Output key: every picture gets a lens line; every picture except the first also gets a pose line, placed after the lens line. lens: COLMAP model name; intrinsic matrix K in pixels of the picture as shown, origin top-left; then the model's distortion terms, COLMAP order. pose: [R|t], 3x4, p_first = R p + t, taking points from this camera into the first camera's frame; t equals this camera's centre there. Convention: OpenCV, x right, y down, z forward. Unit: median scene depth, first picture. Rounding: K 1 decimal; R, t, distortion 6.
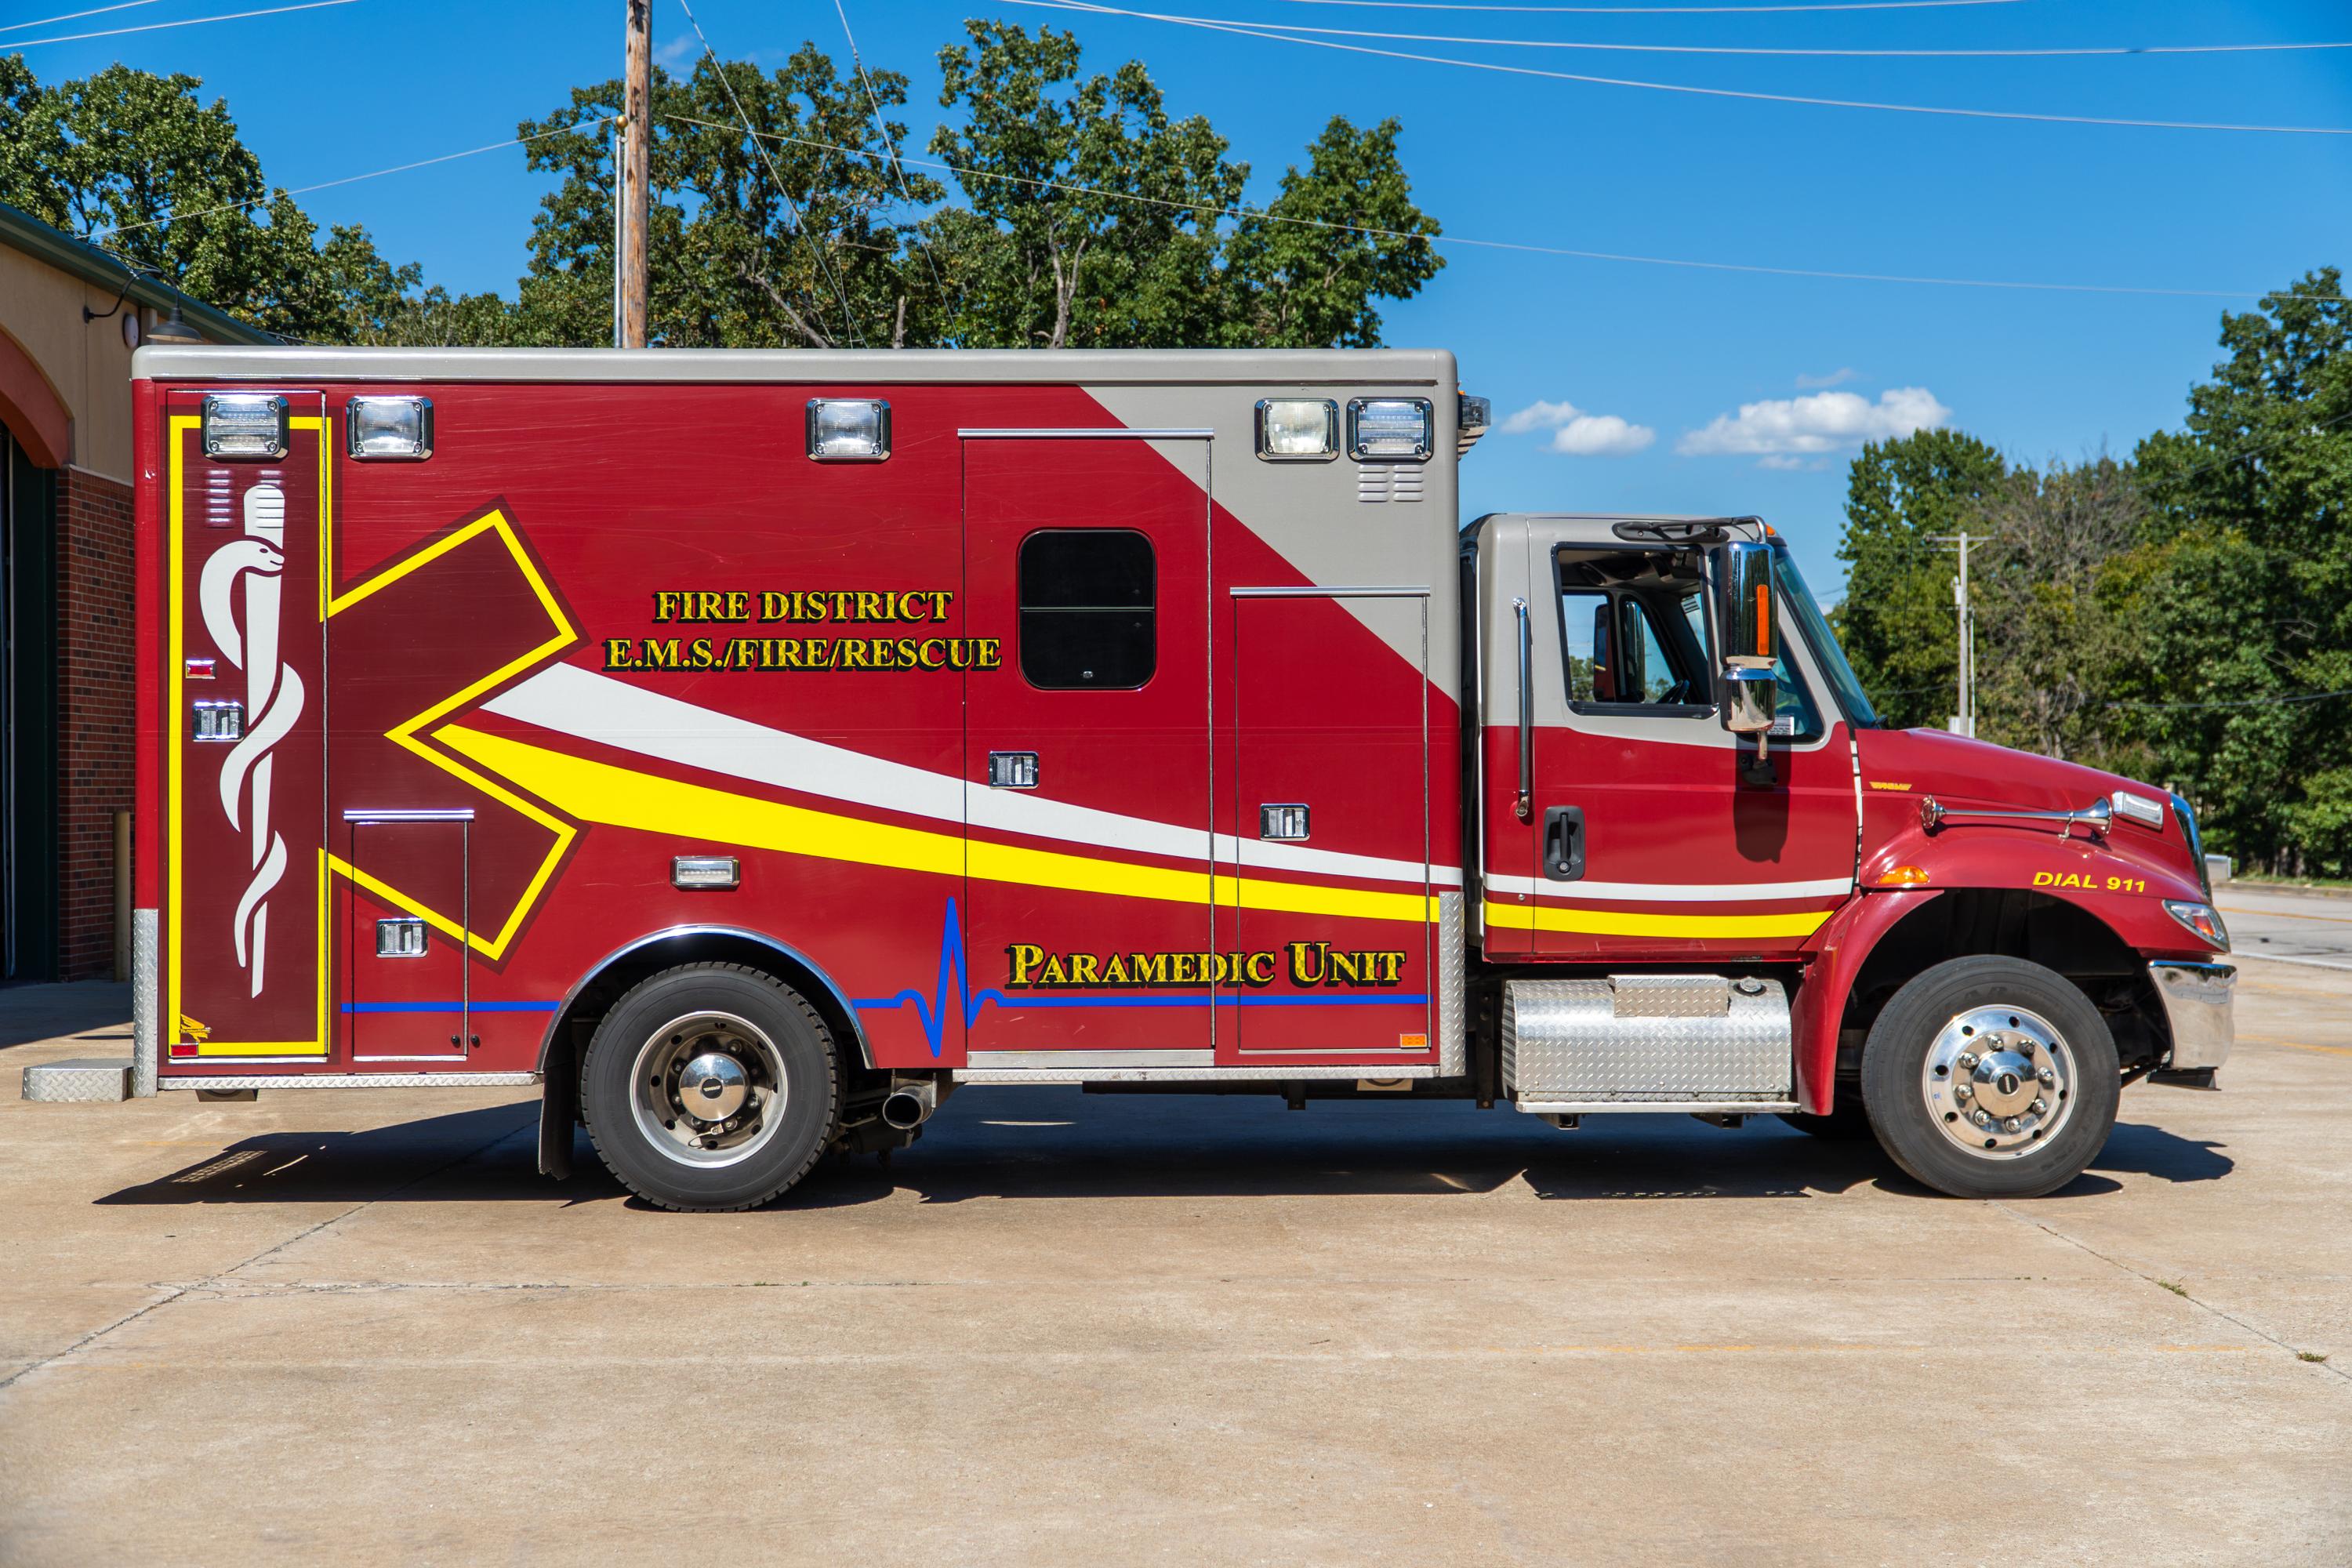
lens RADIAL K [[3787.3, 0, 1176.0], [0, 3787.3, 784.0], [0, 0, 1]] dist [0.157663, 0.015394]
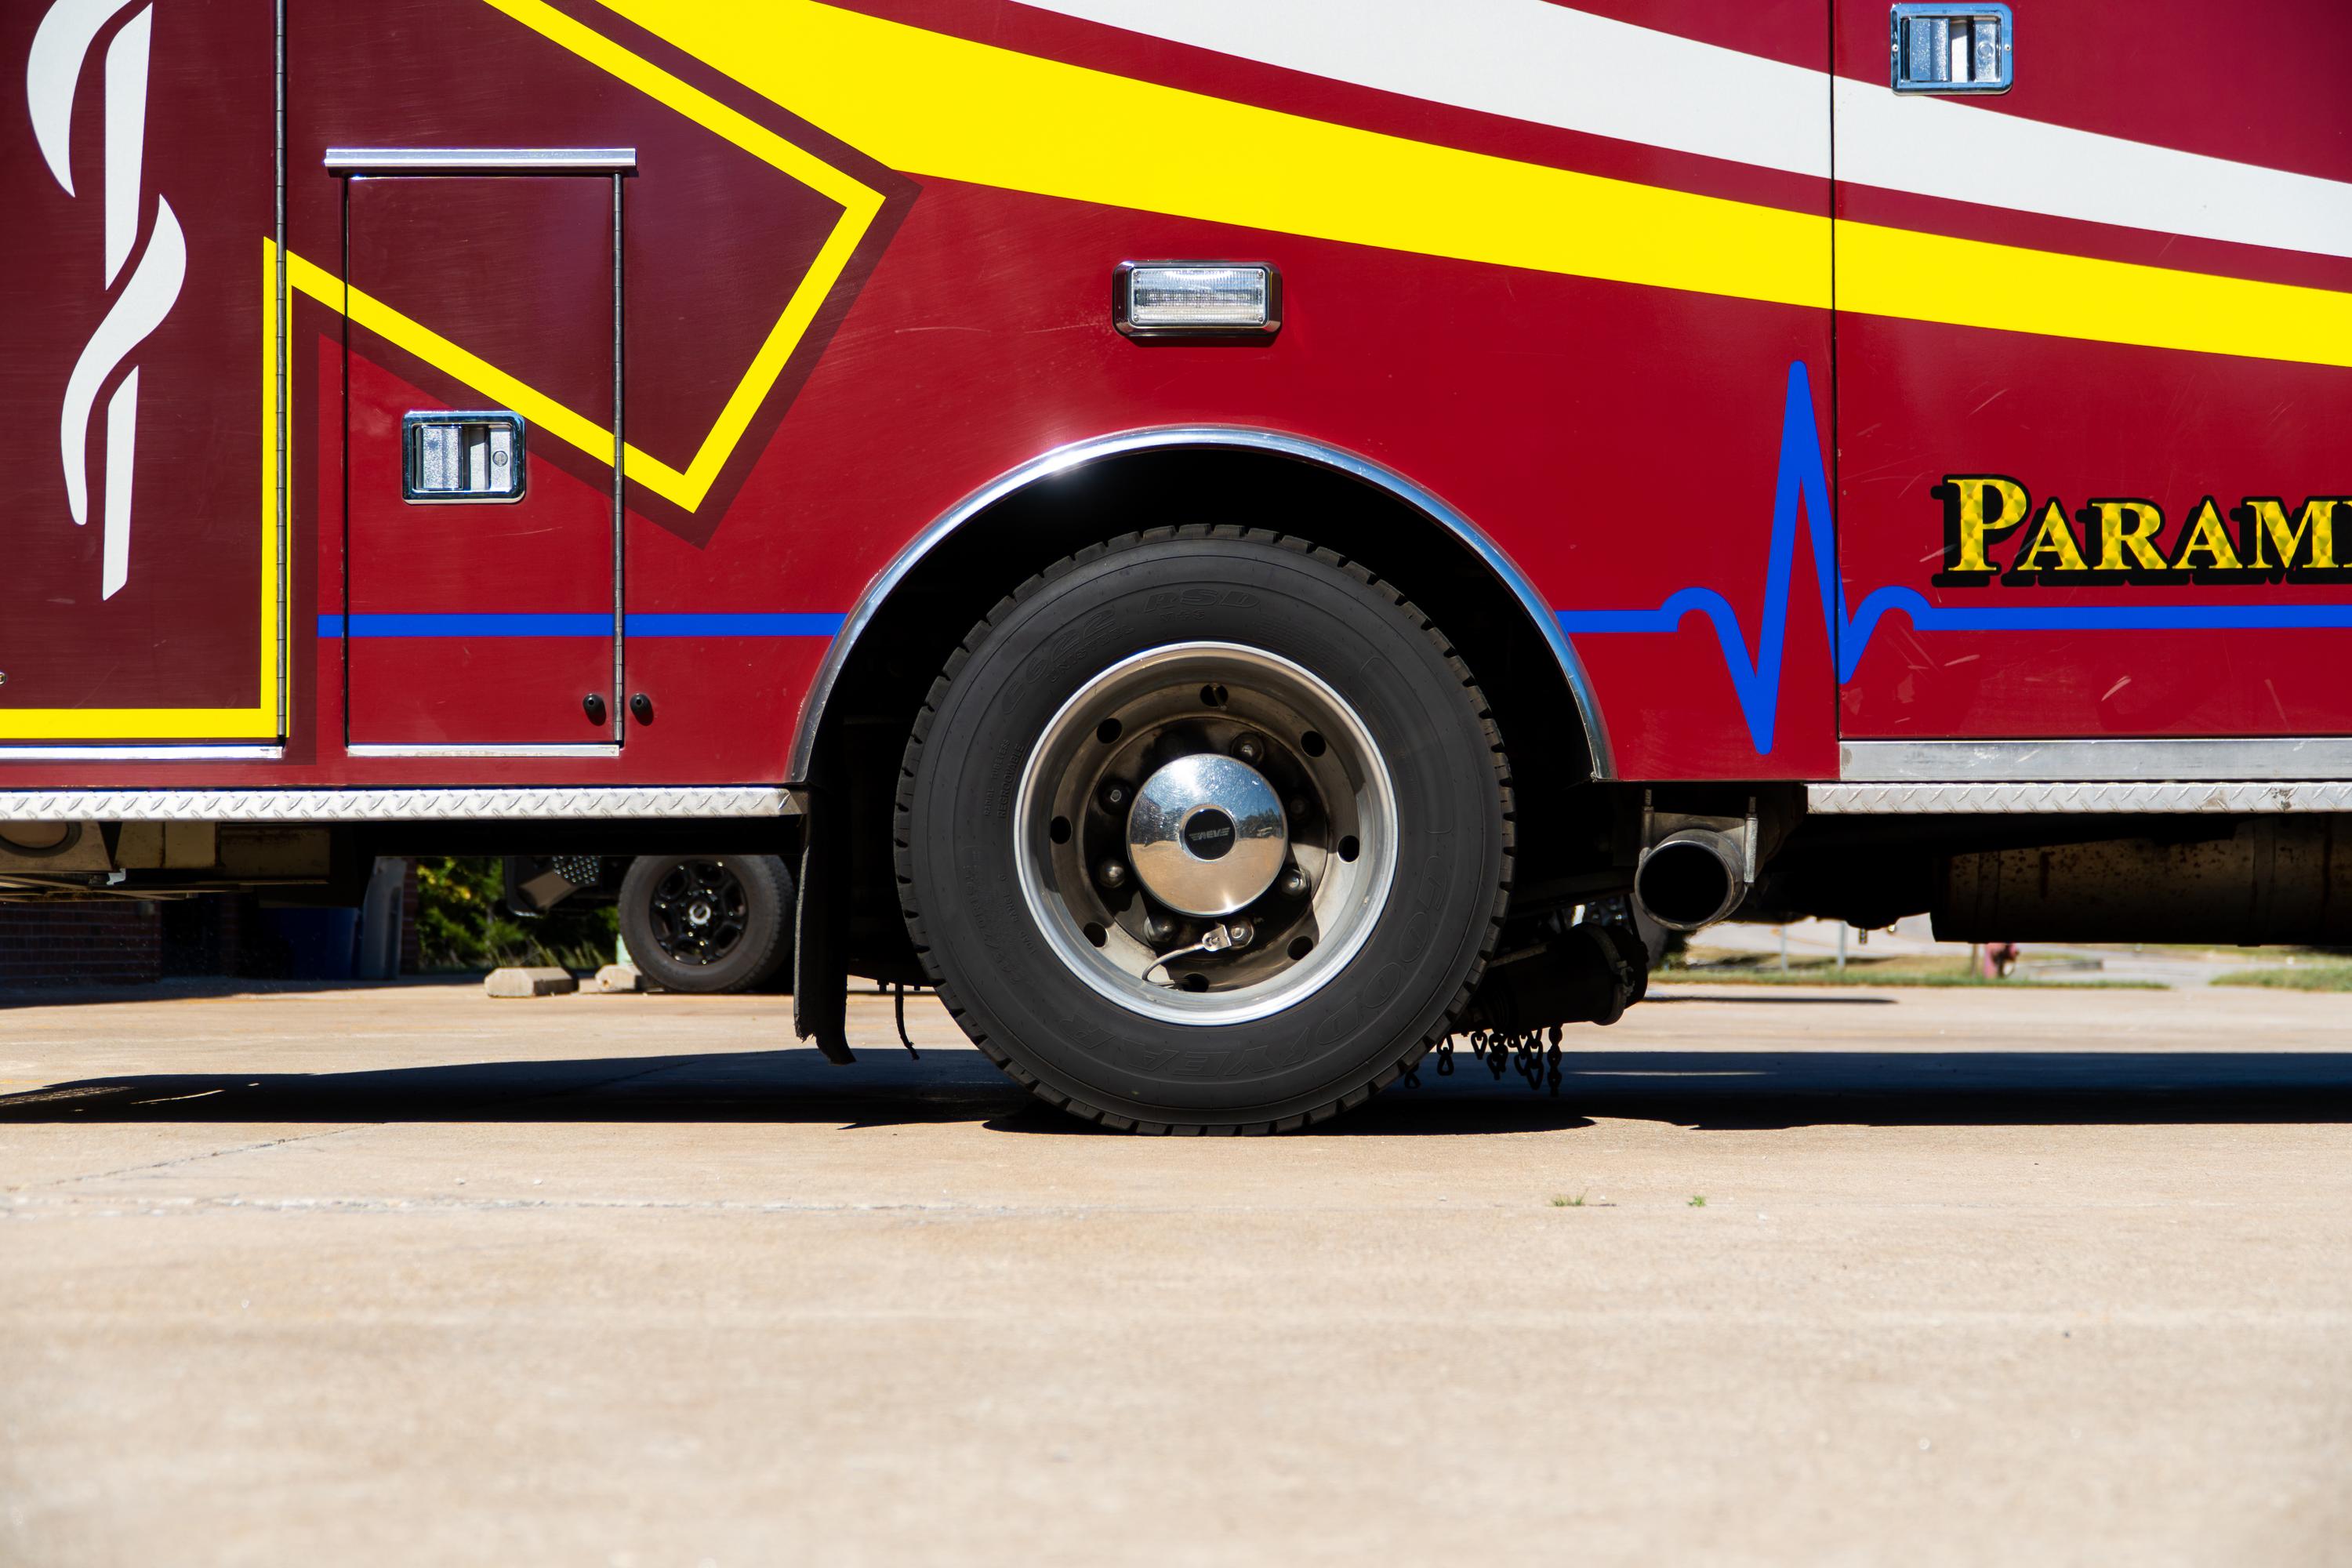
lens RADIAL K [[4813.8, 0, 1176.0], [0, 4813.8, 784.0], [0, 0, 1]] dist [0.109054, -0.091718]
pose [[0.999798, -0.001377, -0.020043, -0.115887], [0.000699, 0.999429, -0.033787, 0.092724], [0.020078, 0.033766, 0.999228, 0.483432]]
